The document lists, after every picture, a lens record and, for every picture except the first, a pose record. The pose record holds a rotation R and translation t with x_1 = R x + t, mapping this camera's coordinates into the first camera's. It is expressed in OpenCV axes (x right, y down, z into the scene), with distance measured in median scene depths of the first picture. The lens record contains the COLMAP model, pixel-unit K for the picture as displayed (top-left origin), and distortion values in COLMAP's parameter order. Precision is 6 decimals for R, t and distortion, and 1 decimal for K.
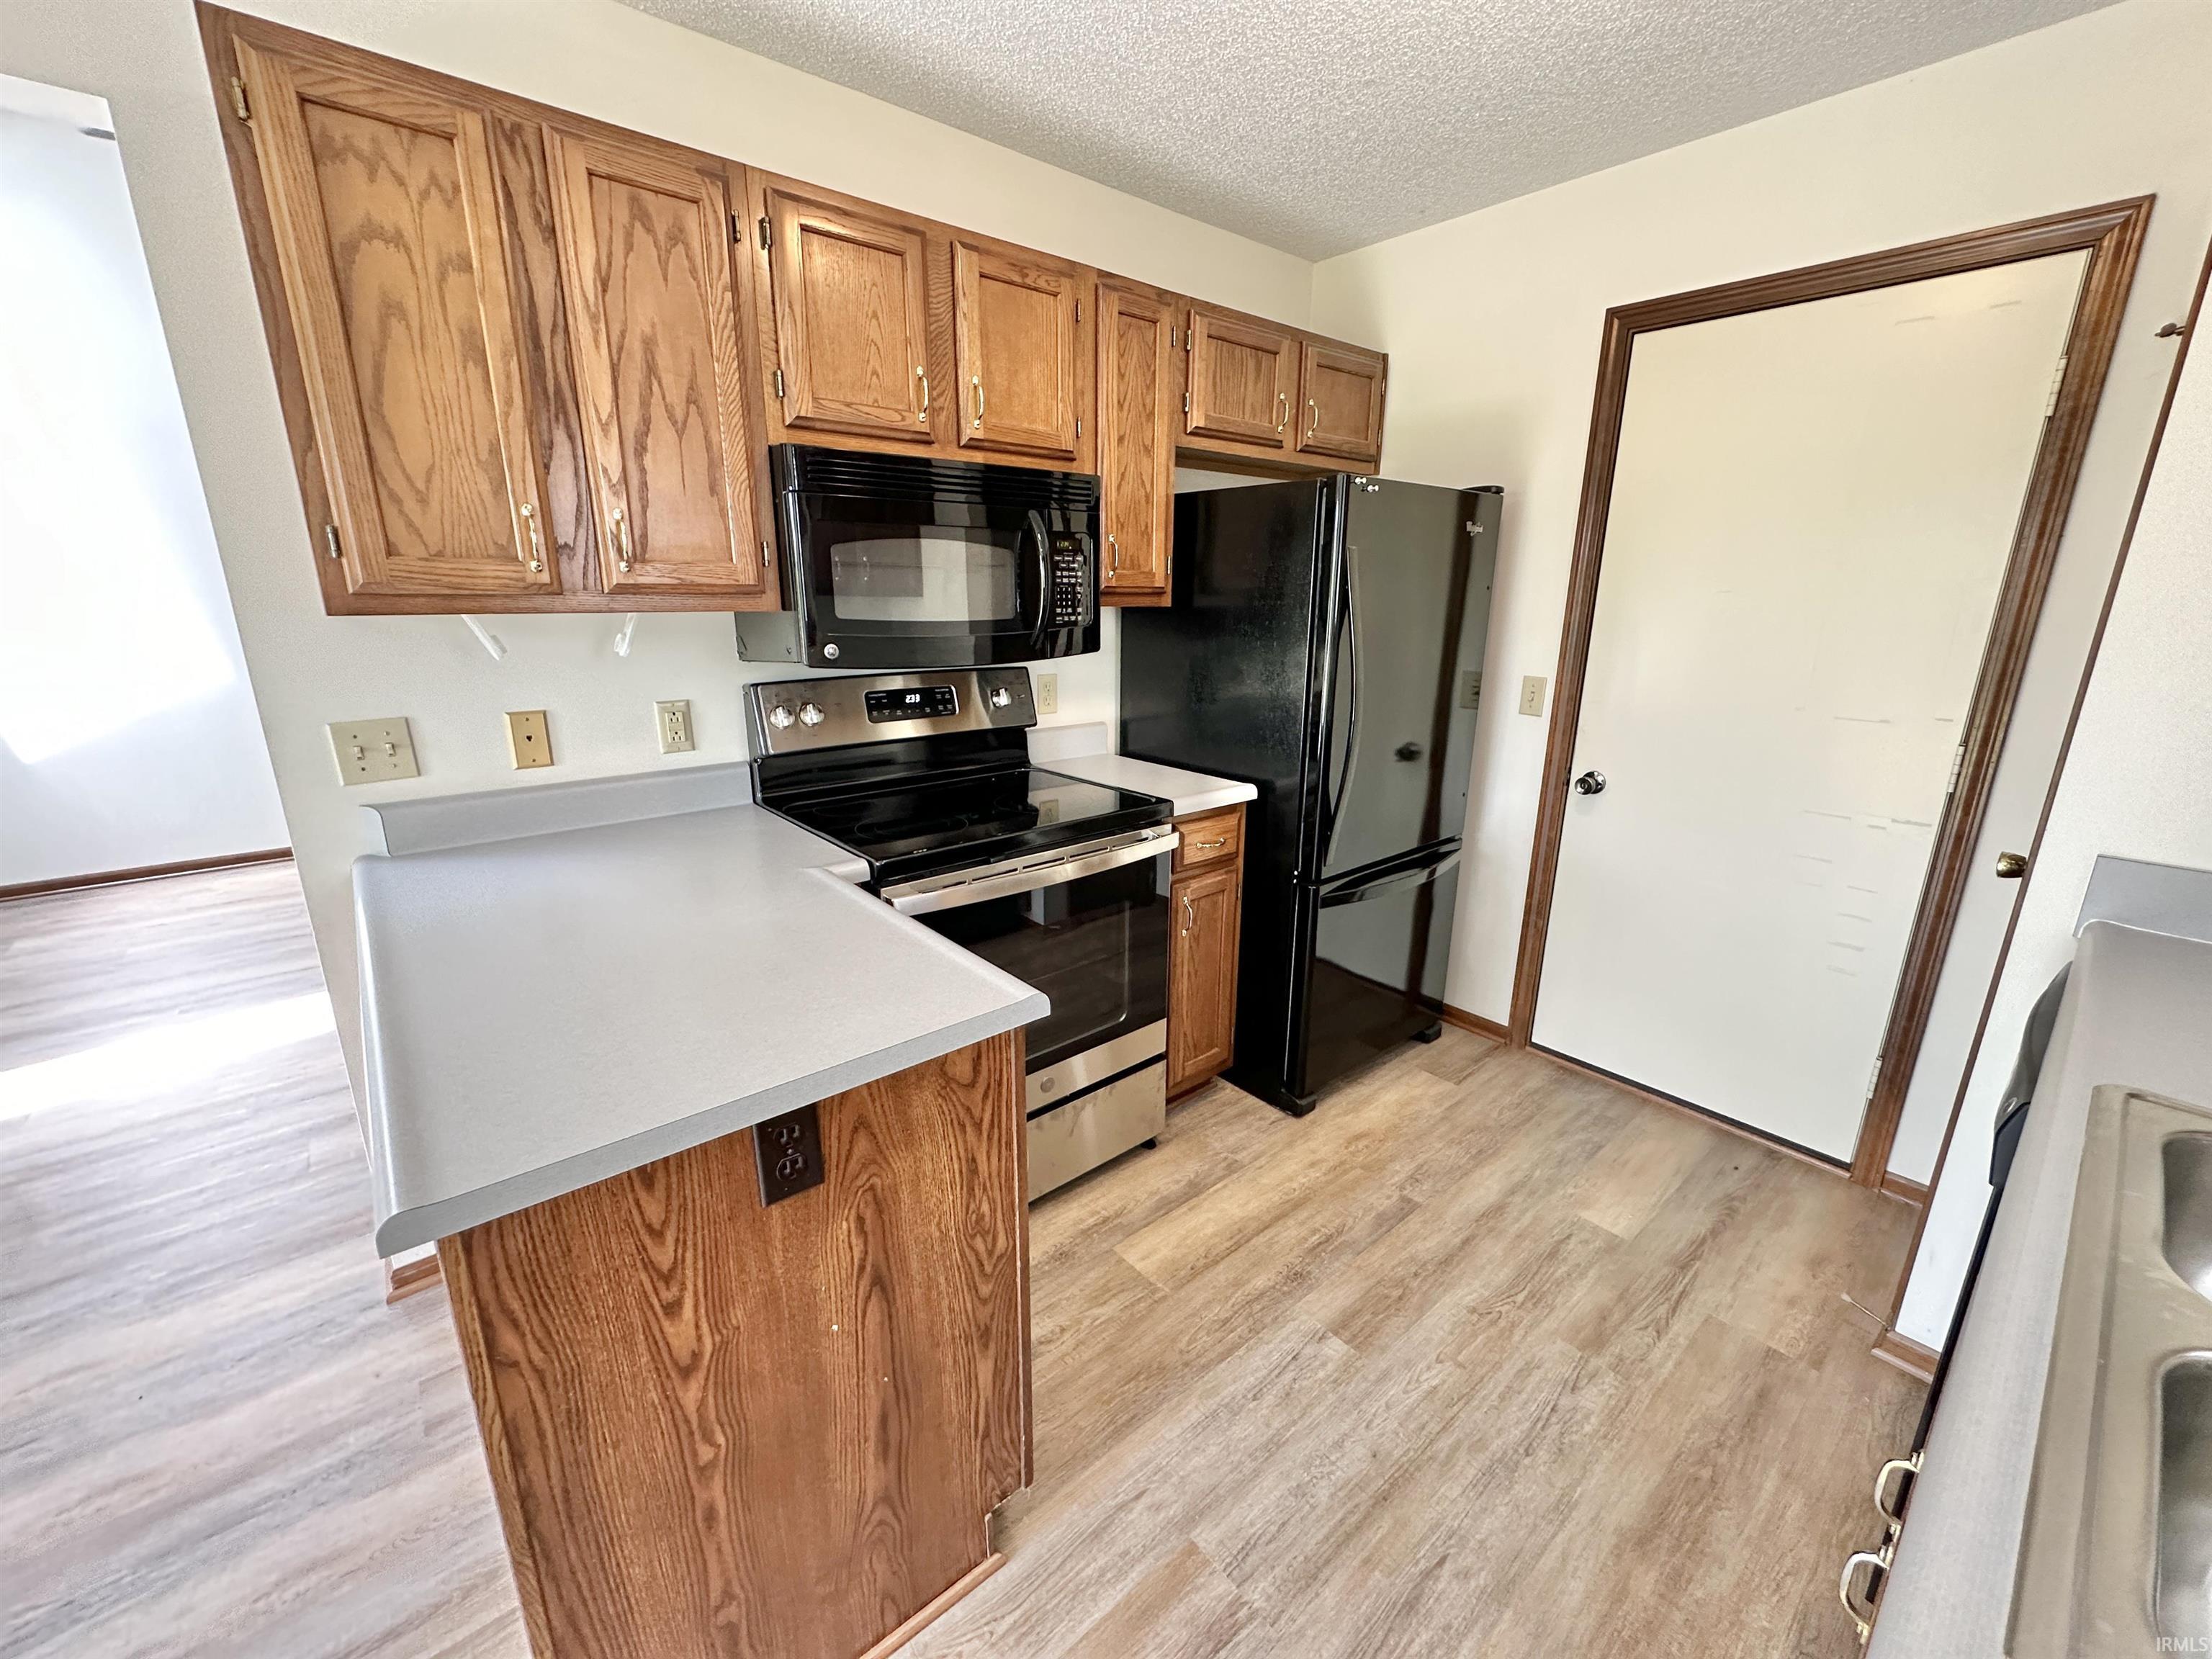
lens RADIAL K [[883.6, 0, 1107.1], [0, 883.6, 828.5], [0, 0, 1]] dist [-0.004042, 0.001149]
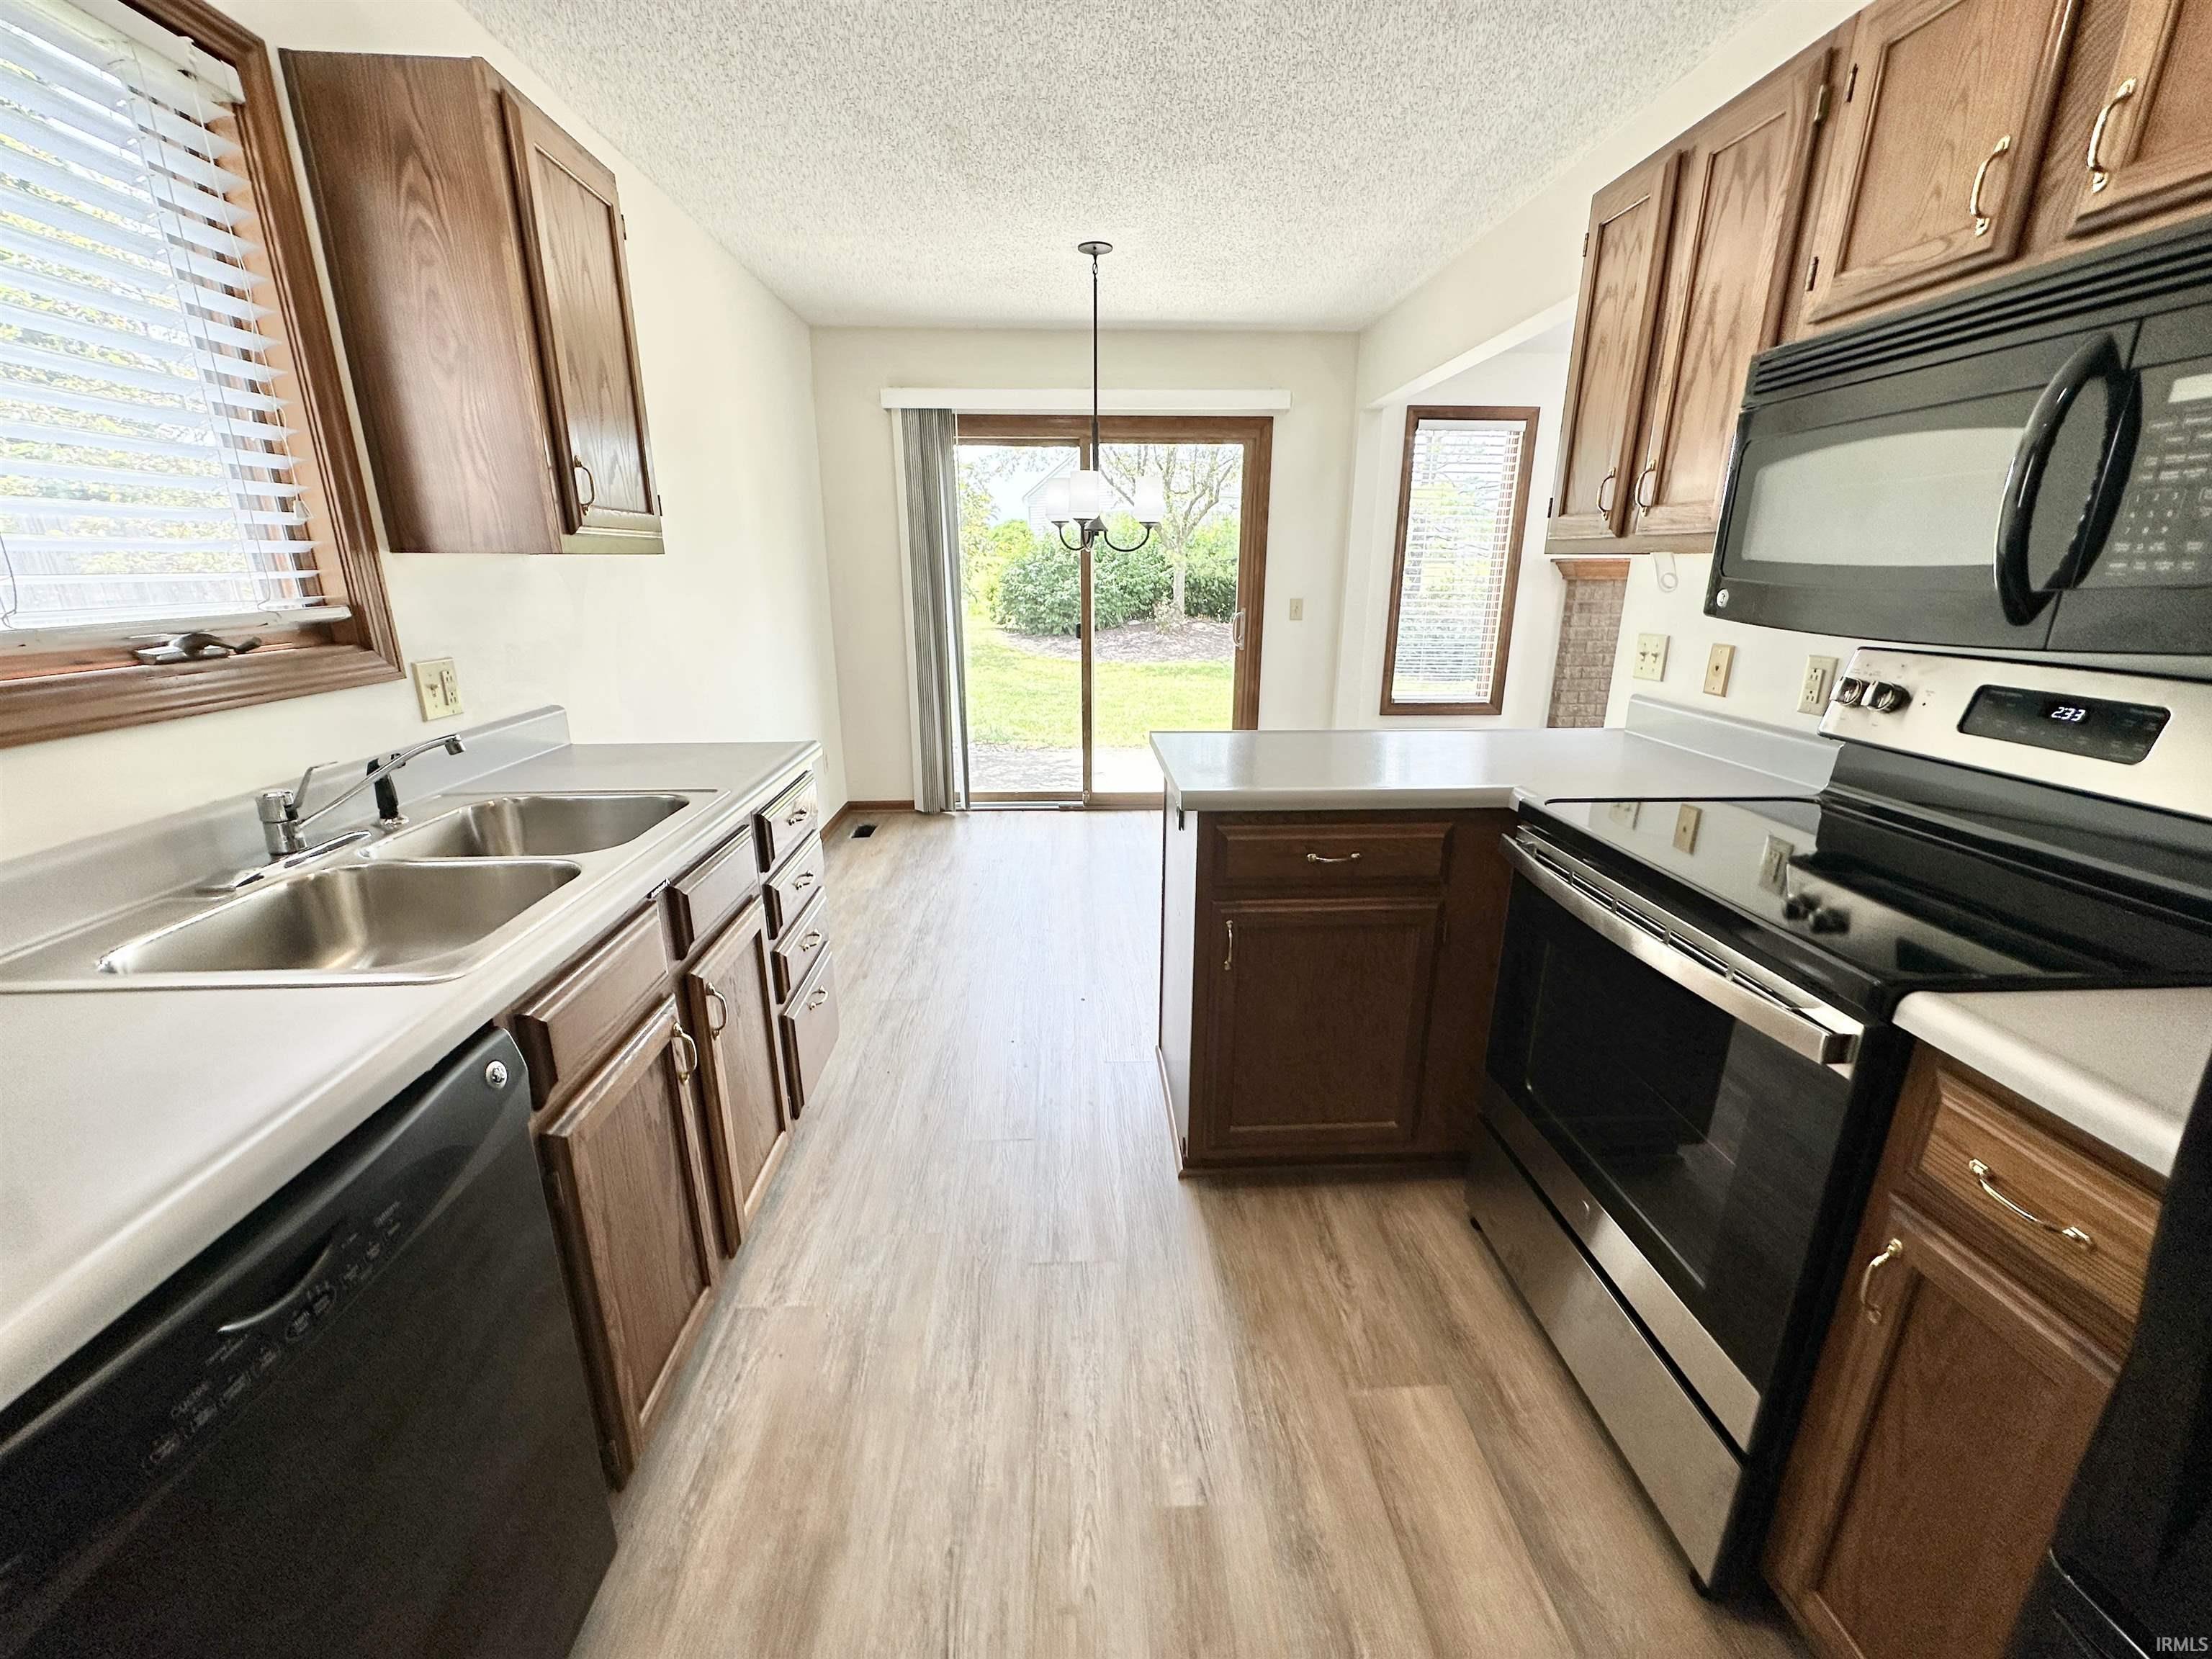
lens RADIAL K [[883.6, 0, 1107.1], [0, 883.6, 828.5], [0, 0, 1]] dist [-0.004042, 0.001149]
pose [[-0.610575, 0.221981, -0.760212, 0.801503], [-0.211935, 0.879106, 0.426916, -0.260951], [0.763074, 0.421780, -0.489715, 1.137402]]
